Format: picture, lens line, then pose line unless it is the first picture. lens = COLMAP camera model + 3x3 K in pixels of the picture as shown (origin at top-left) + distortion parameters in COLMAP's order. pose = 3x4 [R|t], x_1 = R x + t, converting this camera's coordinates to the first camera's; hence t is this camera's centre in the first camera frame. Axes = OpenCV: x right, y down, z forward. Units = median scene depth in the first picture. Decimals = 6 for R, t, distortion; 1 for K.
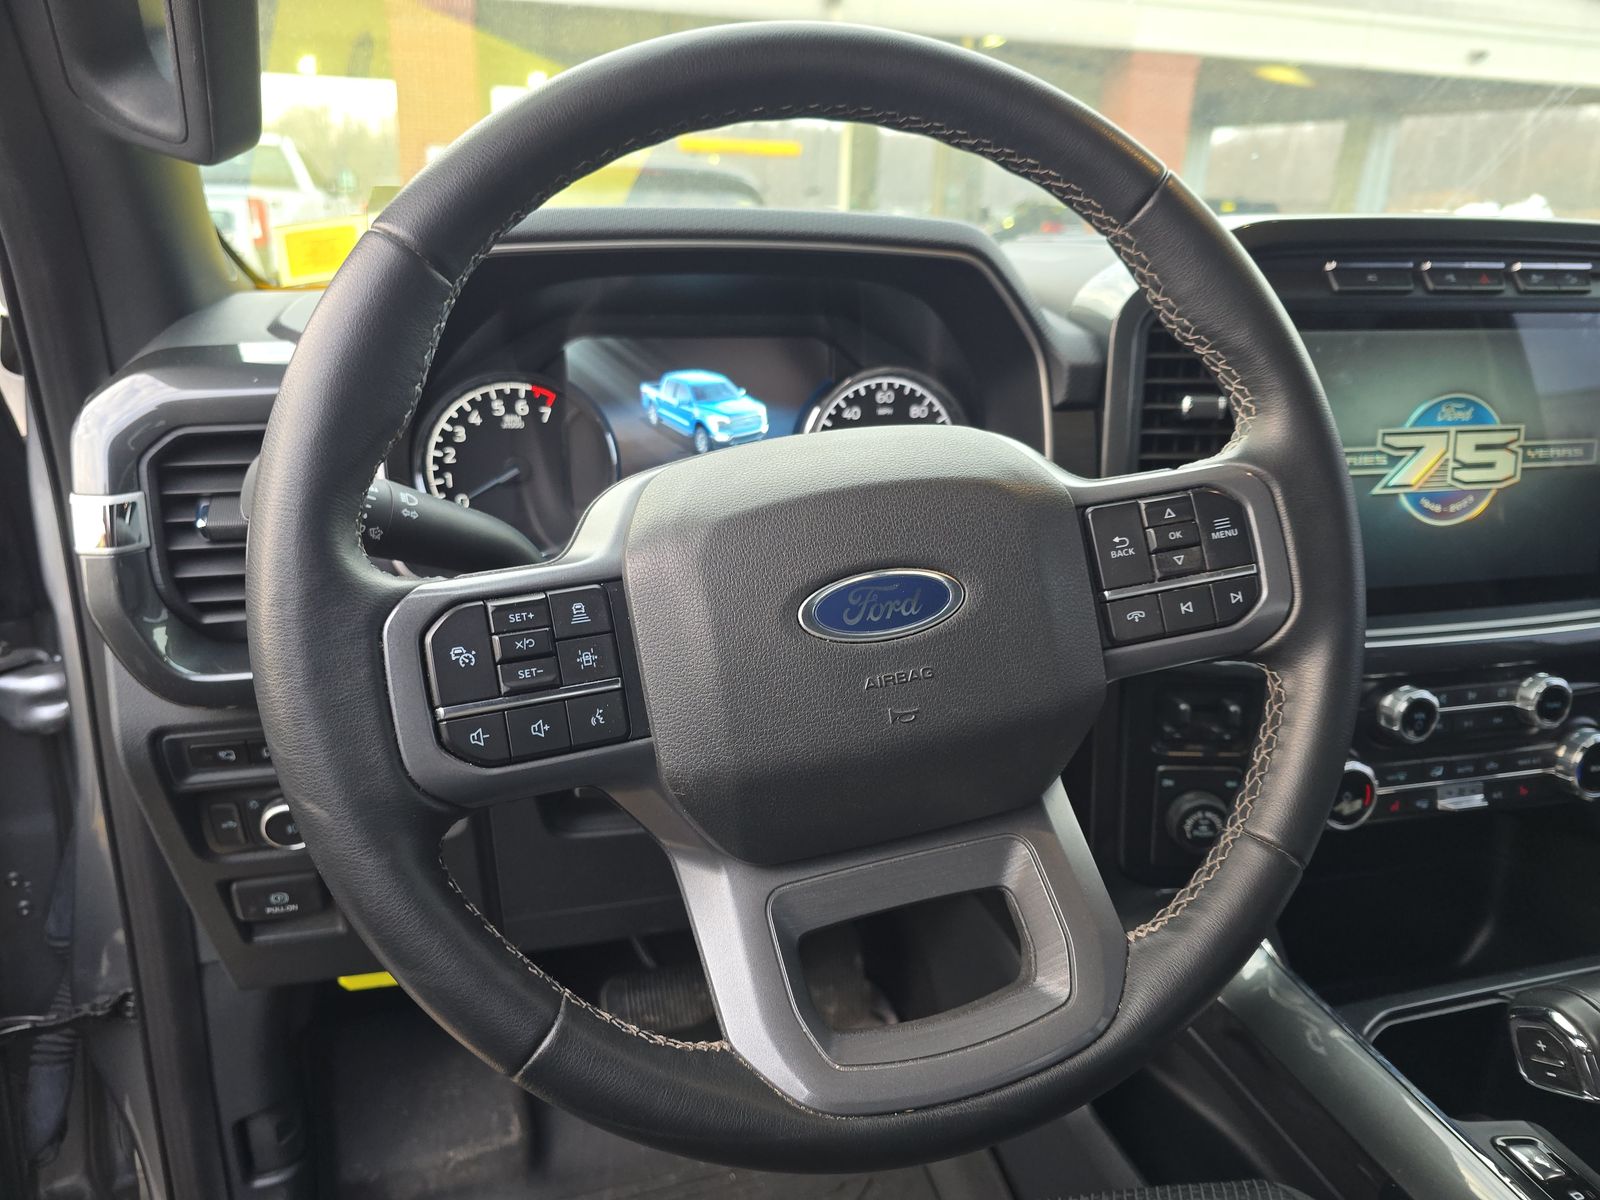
lens RADIAL K [[1100.3, 0, 788.1], [0, 1100.3, 607.3], [0, 0, 1]] dist [0.063135, -0.042961]
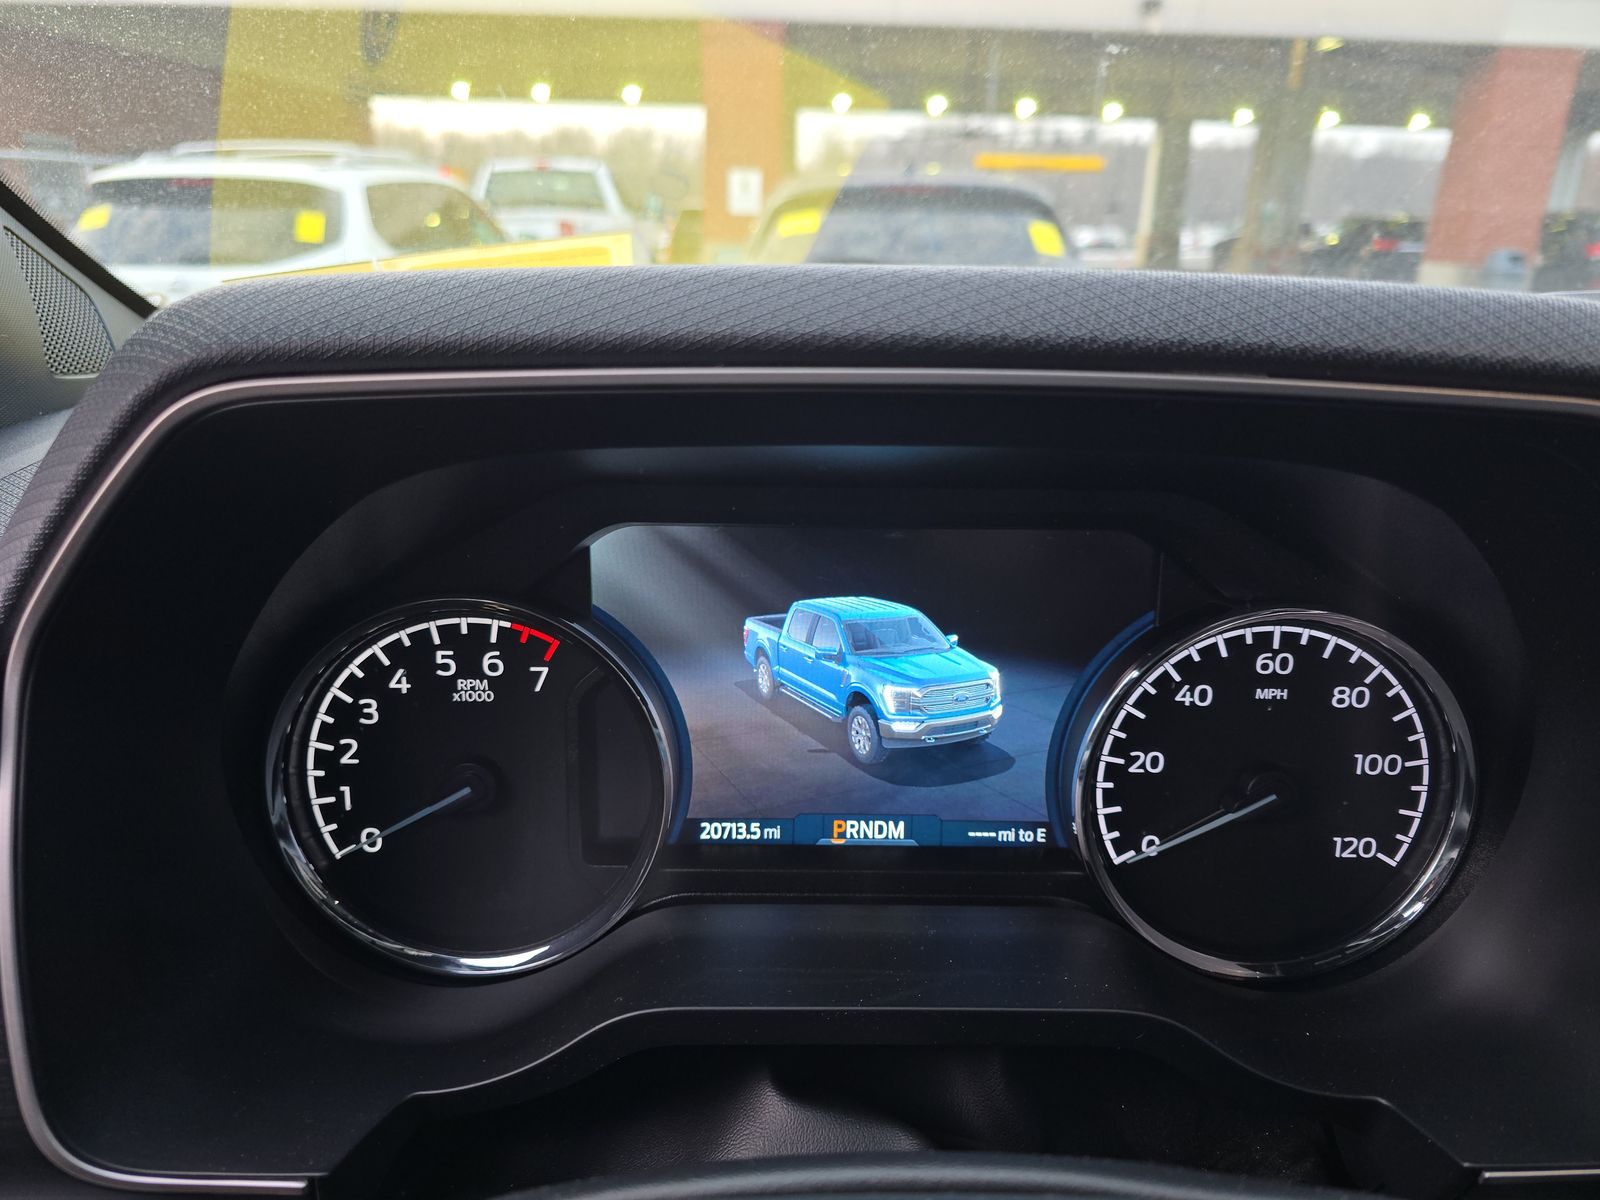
lens RADIAL K [[1053.2, 0, 800.0], [0, 1053.2, 600.0], [0, 0, 1]] dist [0.048852, -0.044295]
pose [[0.969381, 0.075248, -0.233748, -0.001028], [-0.076436, 0.997067, 0.003983, -0.211860], [0.233362, 0.014006, 0.972289, 0.552587]]
